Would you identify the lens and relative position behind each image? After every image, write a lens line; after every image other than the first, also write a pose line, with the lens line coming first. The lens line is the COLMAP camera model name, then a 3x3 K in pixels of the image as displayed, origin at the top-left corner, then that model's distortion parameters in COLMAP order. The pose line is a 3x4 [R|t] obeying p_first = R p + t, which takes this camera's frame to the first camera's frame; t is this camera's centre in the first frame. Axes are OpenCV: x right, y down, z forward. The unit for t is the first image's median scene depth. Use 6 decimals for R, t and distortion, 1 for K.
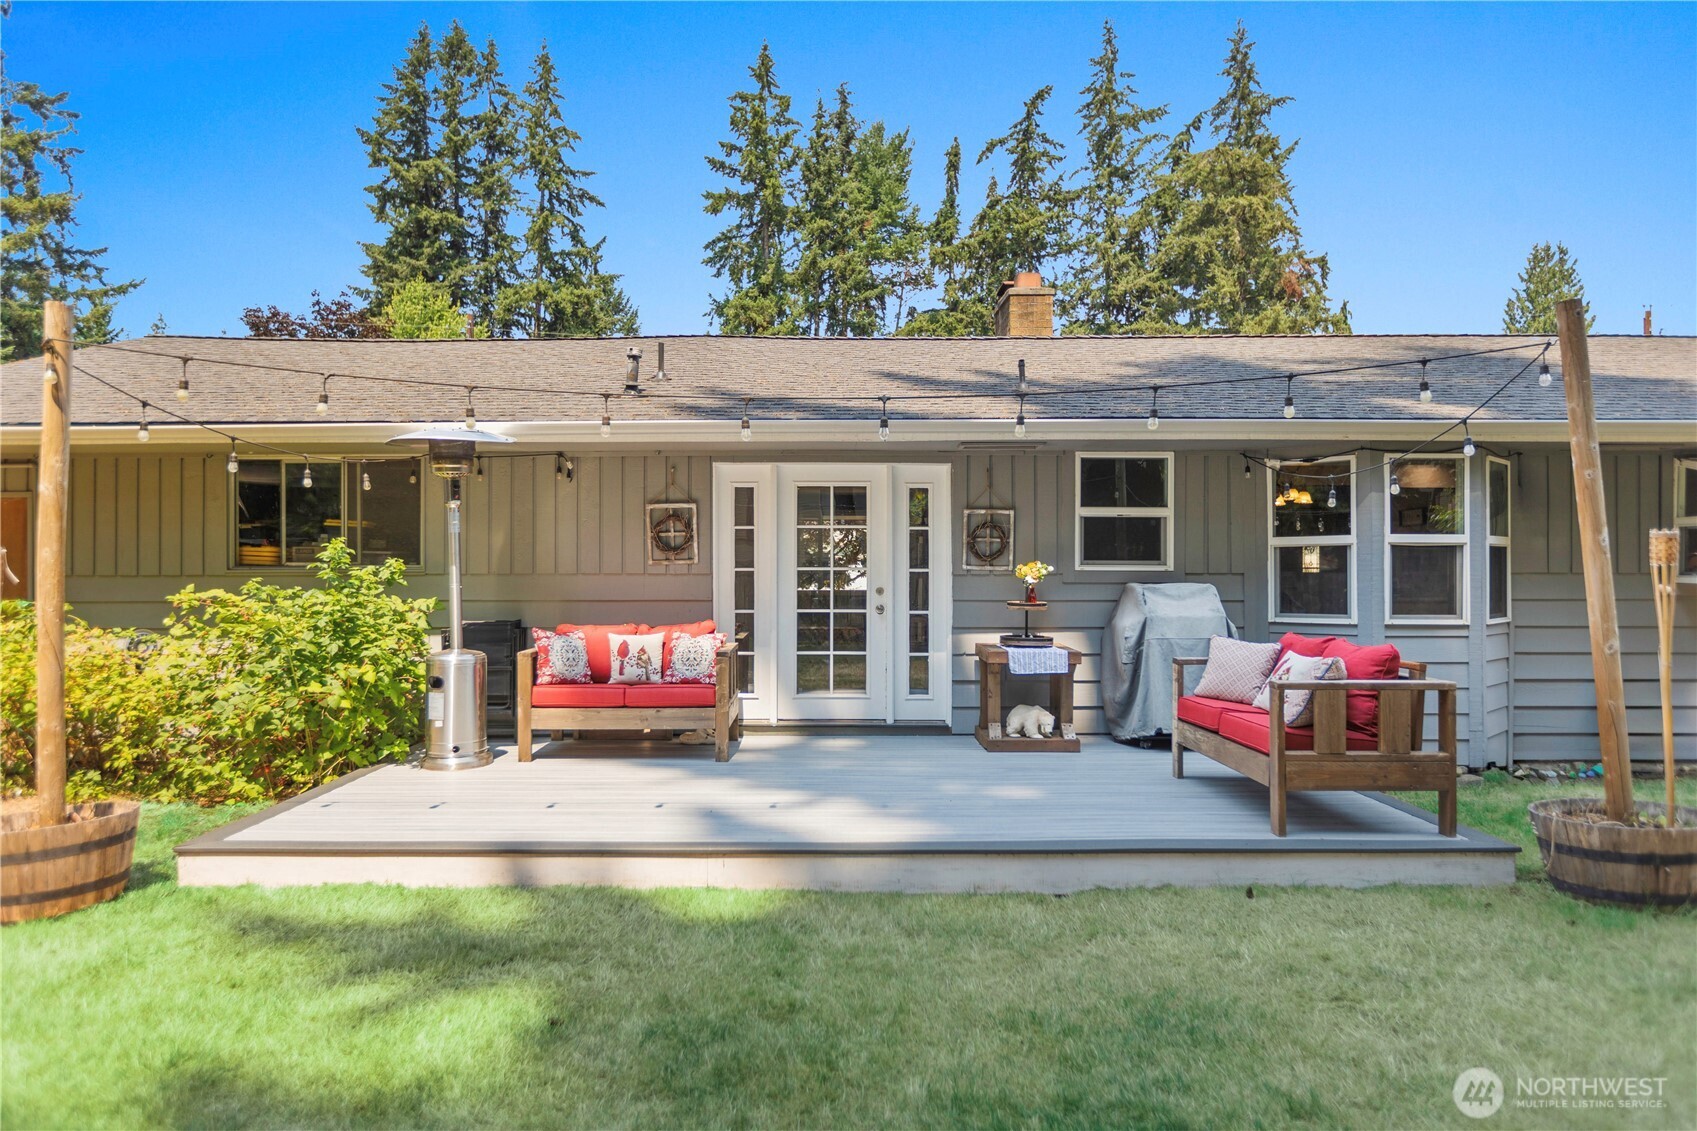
lens RADIAL K [[947.6, 0, 883.2], [0, 947.6, 566.1], [0, 0, 1]] dist [0.000106, -0.000014]
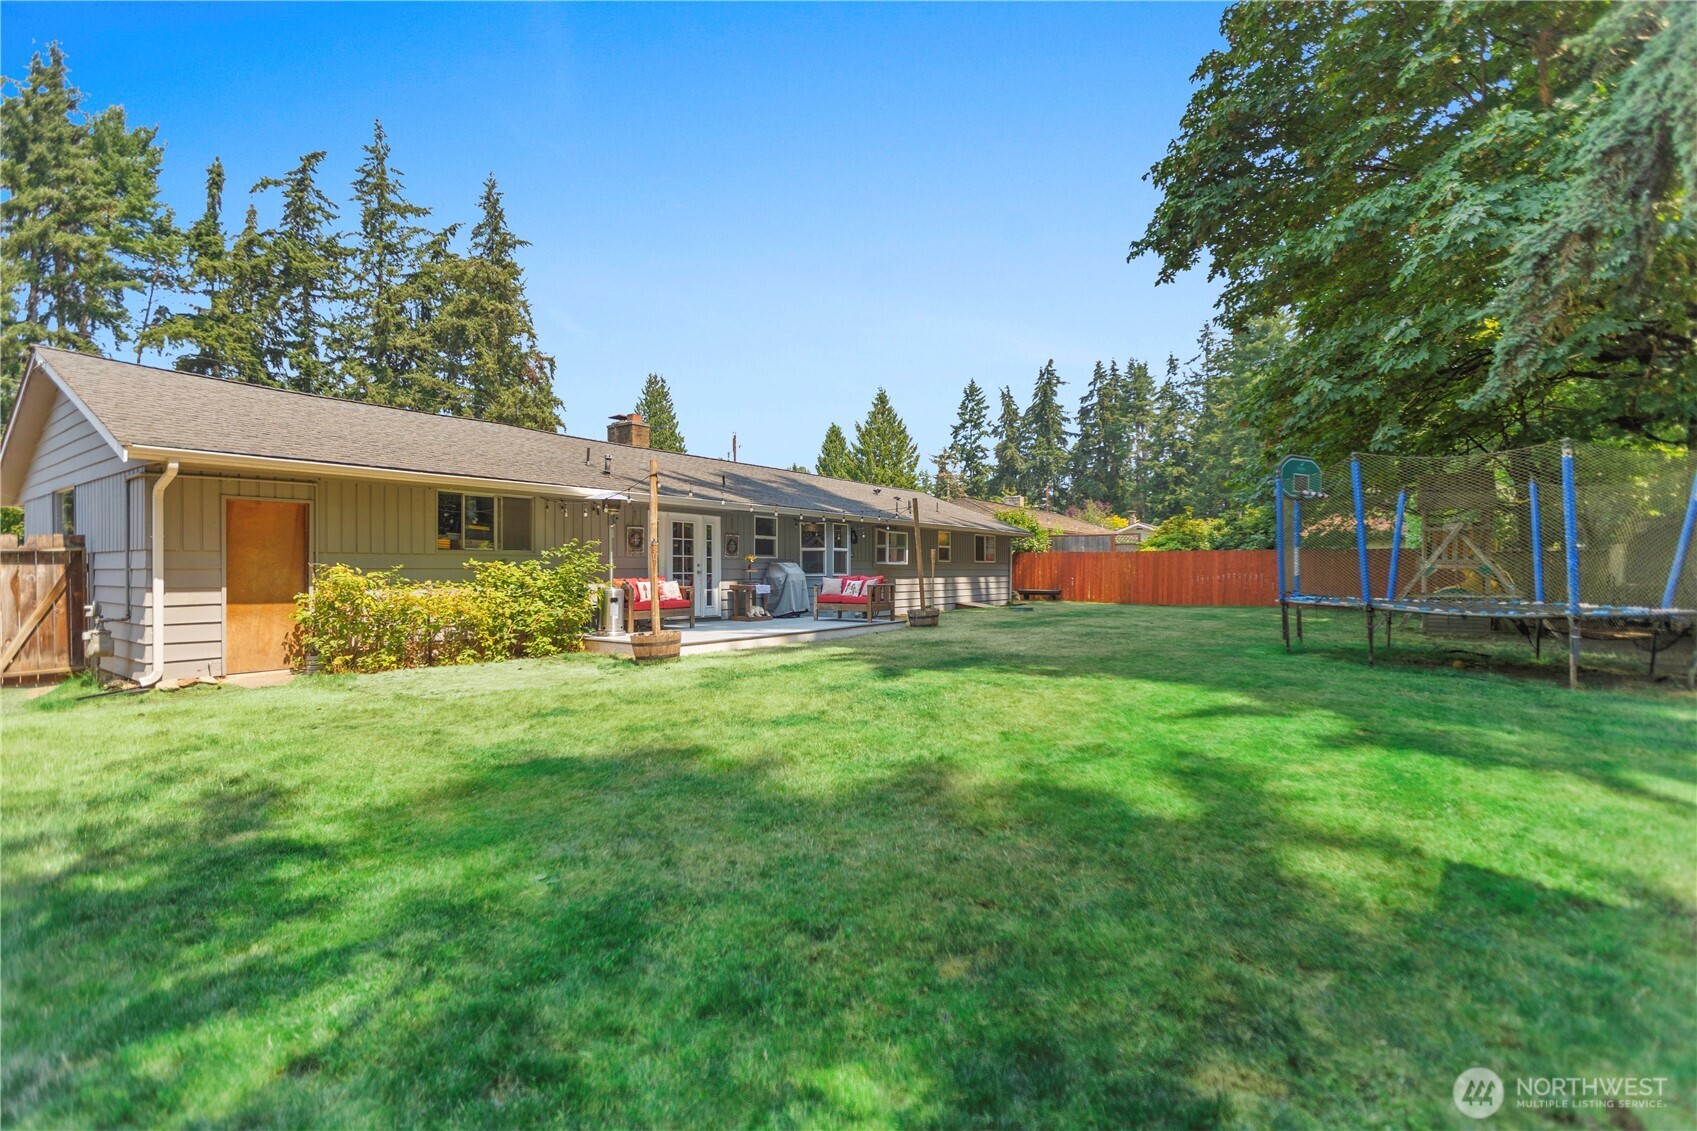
lens RADIAL K [[777.4, 0, 837.4], [0, 777.4, 572.7], [0, 0, 1]] dist [0.003500, 0.000438]
pose [[0.586305, -0.002836, 0.810086, -0.245136], [-0.003787, 0.999973, 0.006242, 0.005255], [-0.810082, -0.006727, 0.586278, -0.086051]]
